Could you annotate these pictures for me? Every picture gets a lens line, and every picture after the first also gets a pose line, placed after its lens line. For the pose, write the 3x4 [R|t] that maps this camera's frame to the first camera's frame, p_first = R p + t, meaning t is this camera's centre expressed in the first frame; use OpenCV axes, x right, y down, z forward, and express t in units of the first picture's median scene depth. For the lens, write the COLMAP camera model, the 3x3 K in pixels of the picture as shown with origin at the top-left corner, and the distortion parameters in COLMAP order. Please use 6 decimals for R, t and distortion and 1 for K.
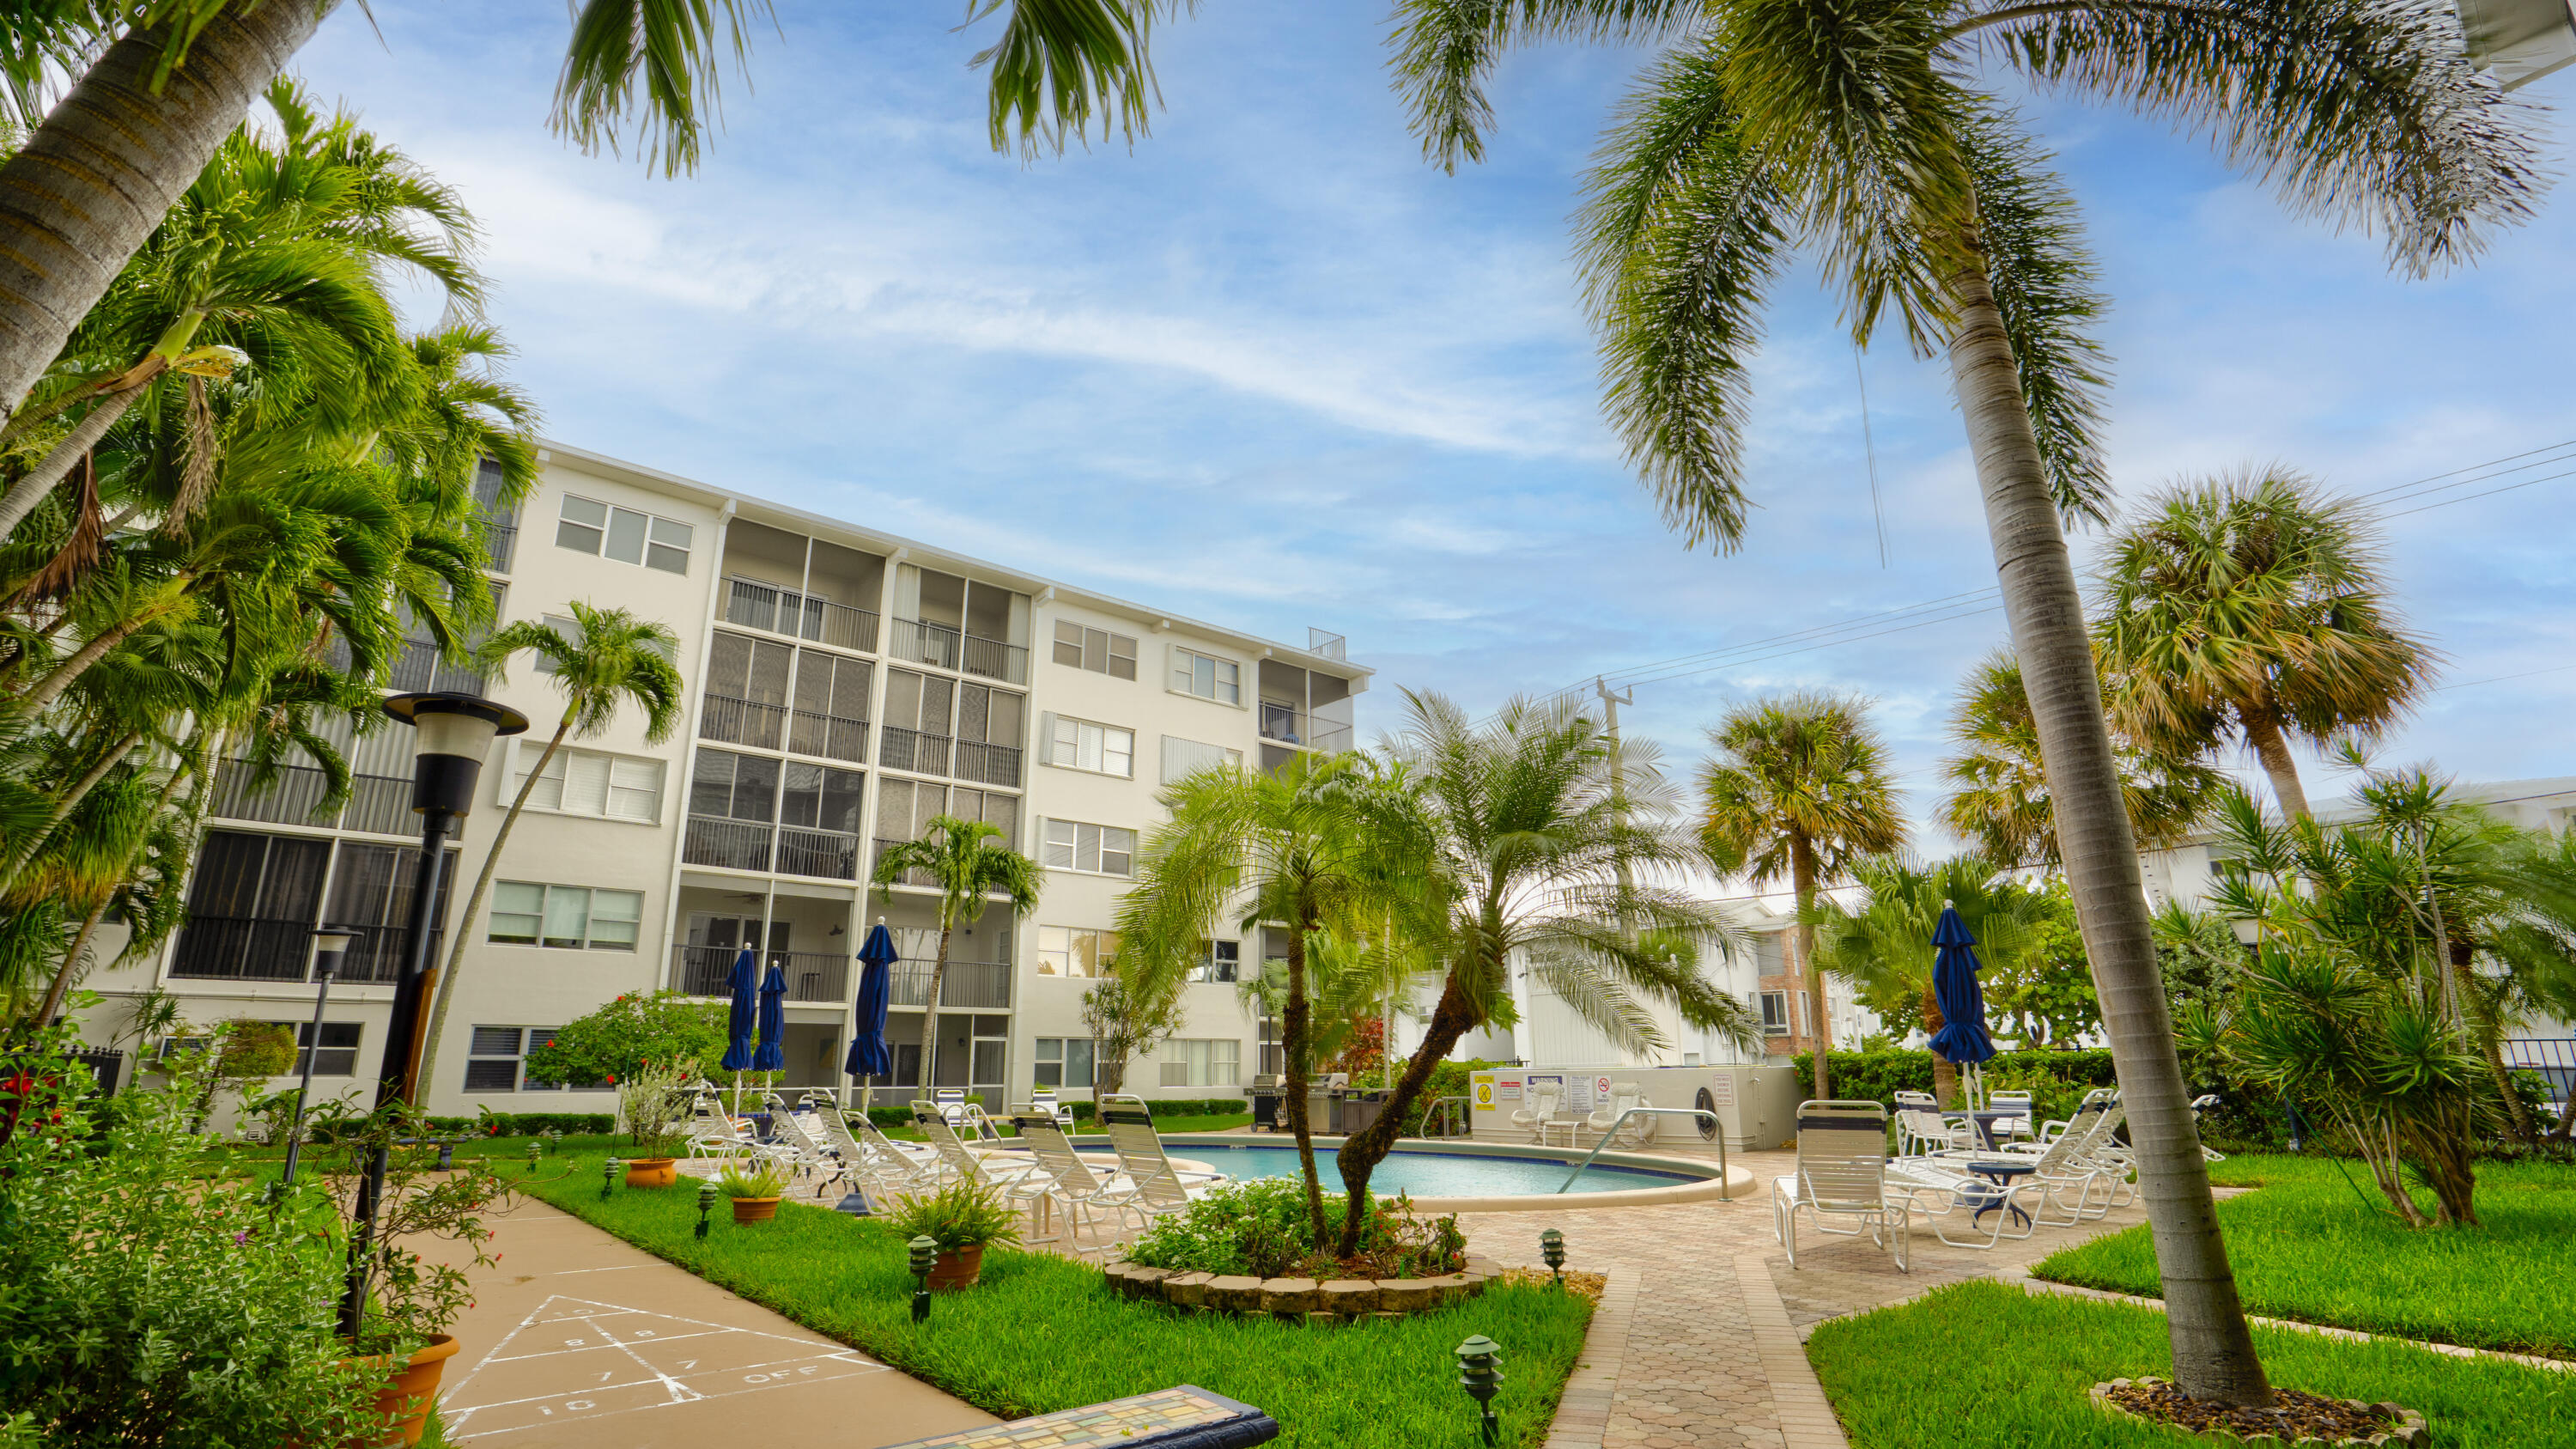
lens RADIAL K [[1256.1, 0, 1289.8], [0, 1256.1, 722.8], [0, 0, 1]] dist [-0.032465, 0.024495]
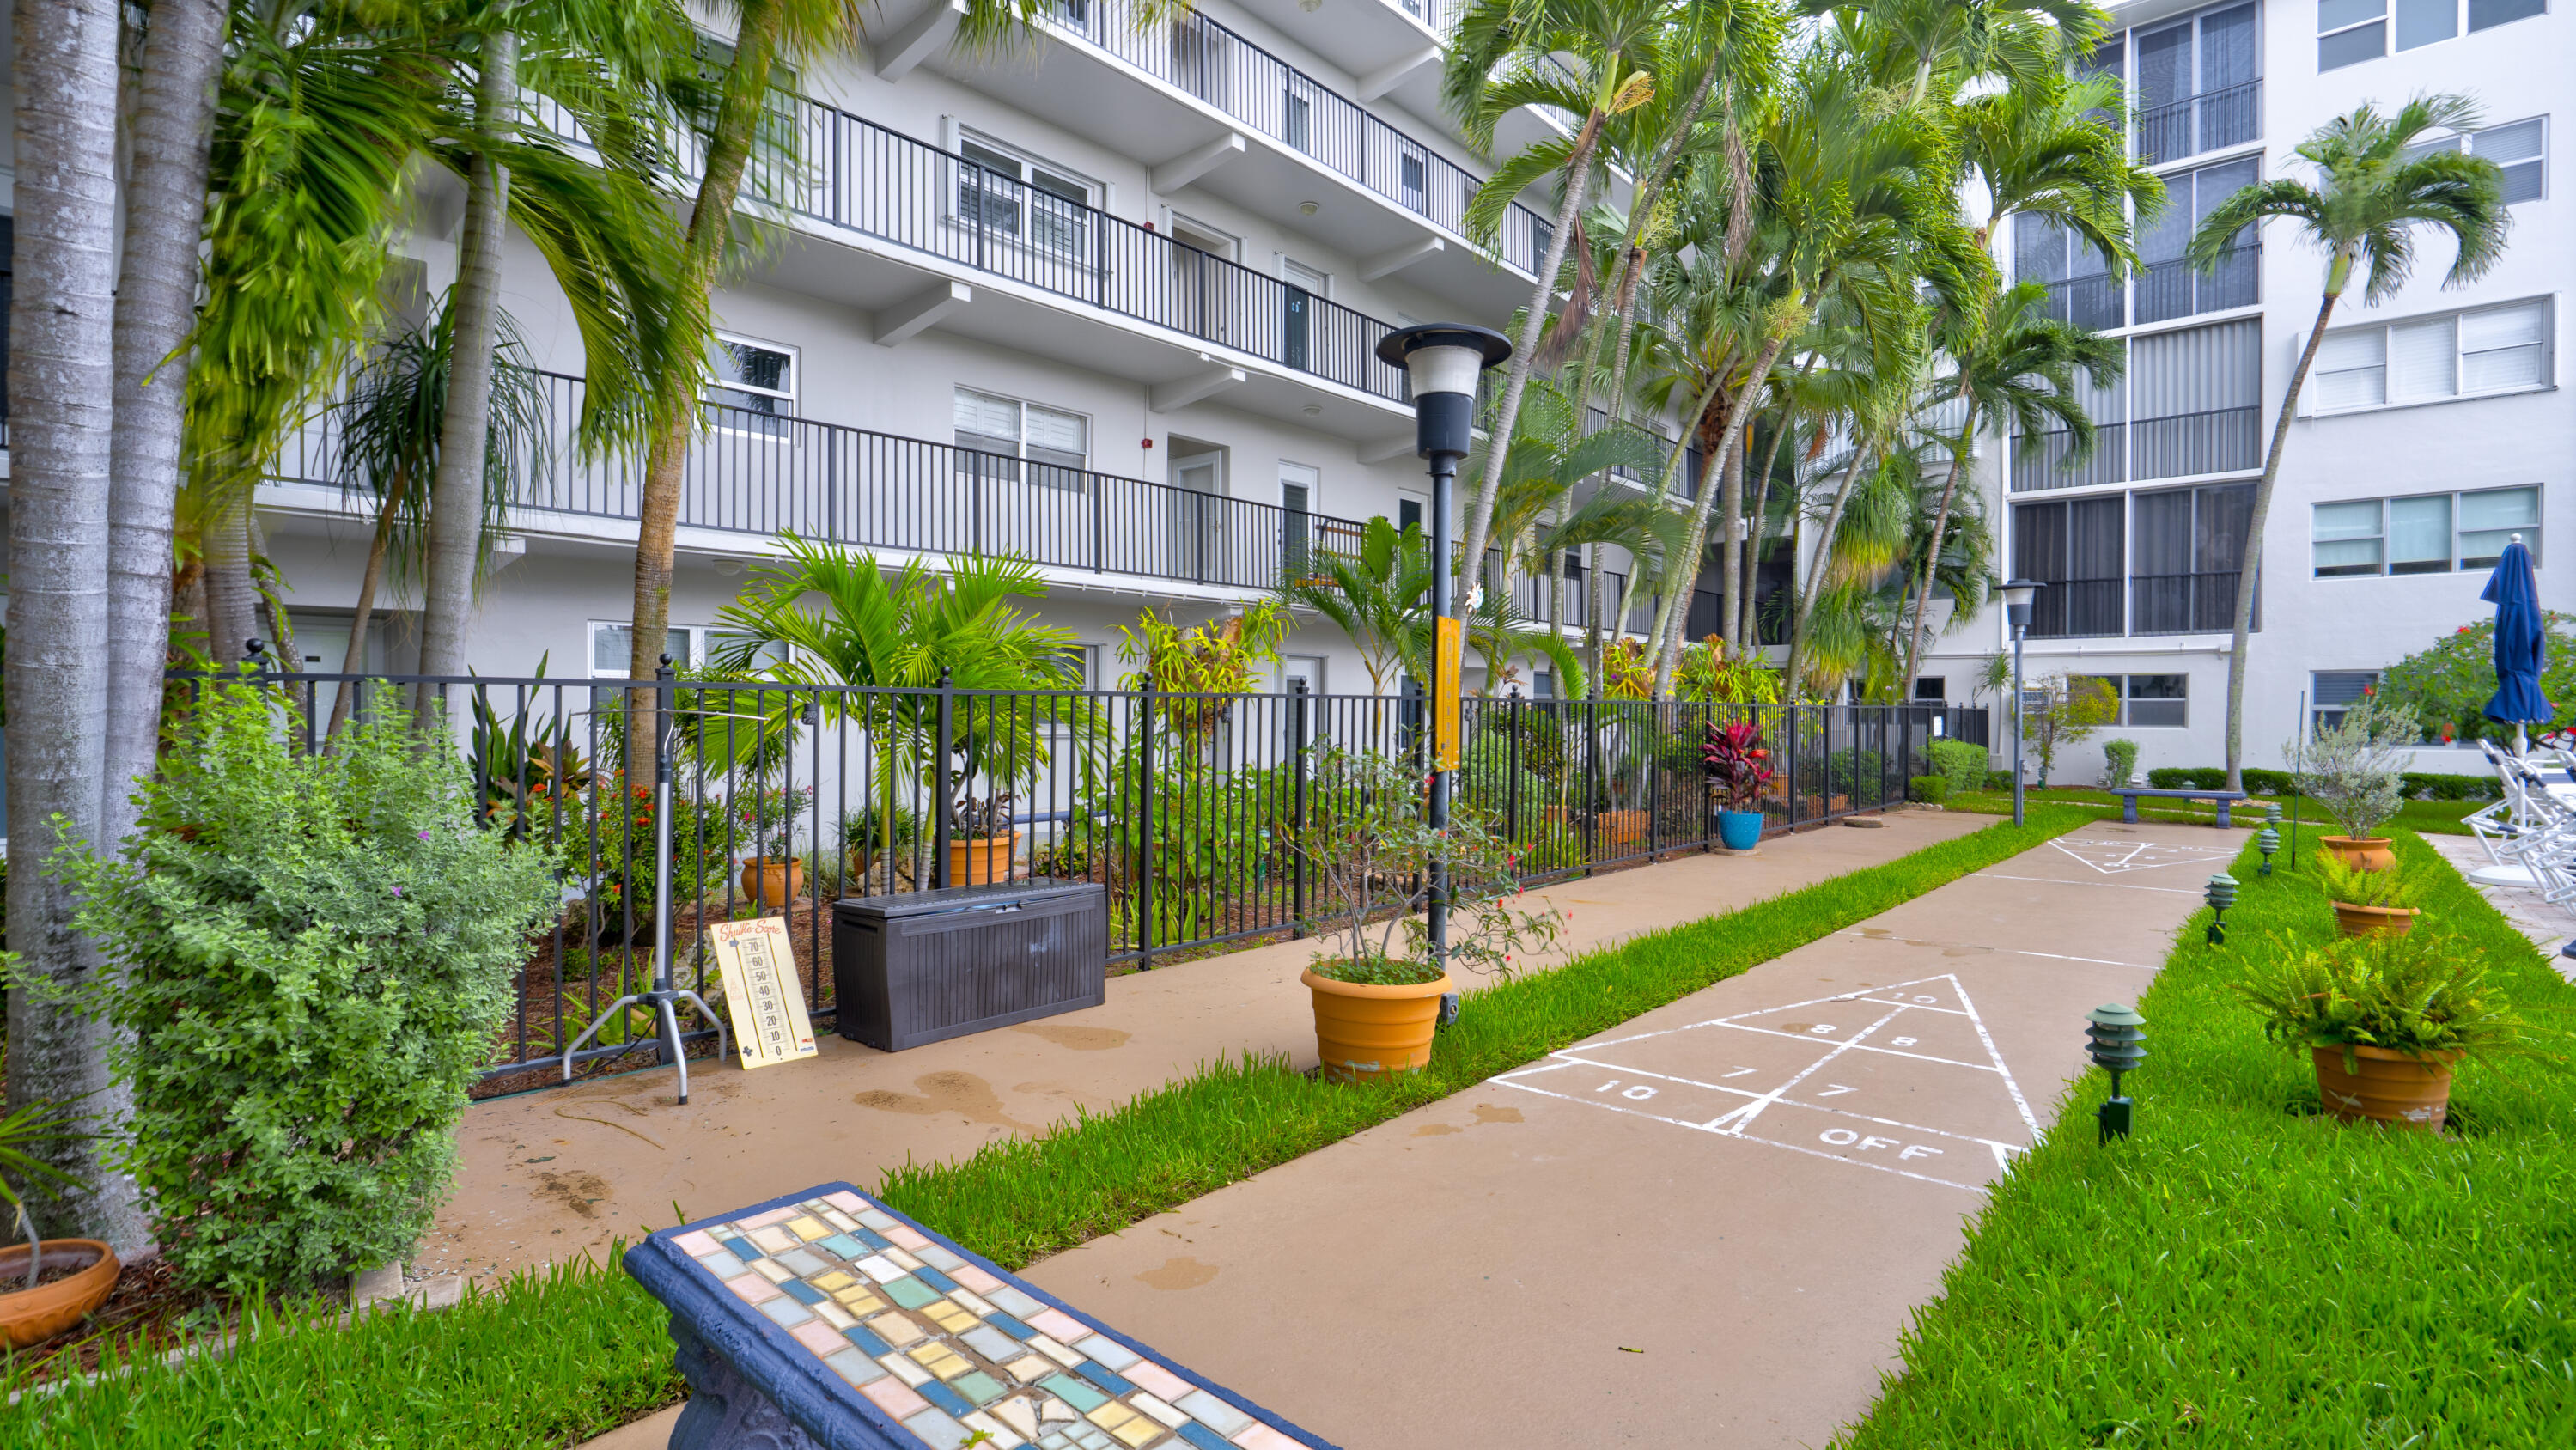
lens RADIAL K [[1200.9, 0, 1304.0], [0, 1200.9, 735.0], [0, 0, 1]] dist [-0.047429, 0.018579]
pose [[0.130664, 0.024595, -0.991122, 0.068793], [0.263845, 0.962779, 0.058676, 0.053118], [0.955674, -0.269170, 0.119311, 0.220750]]
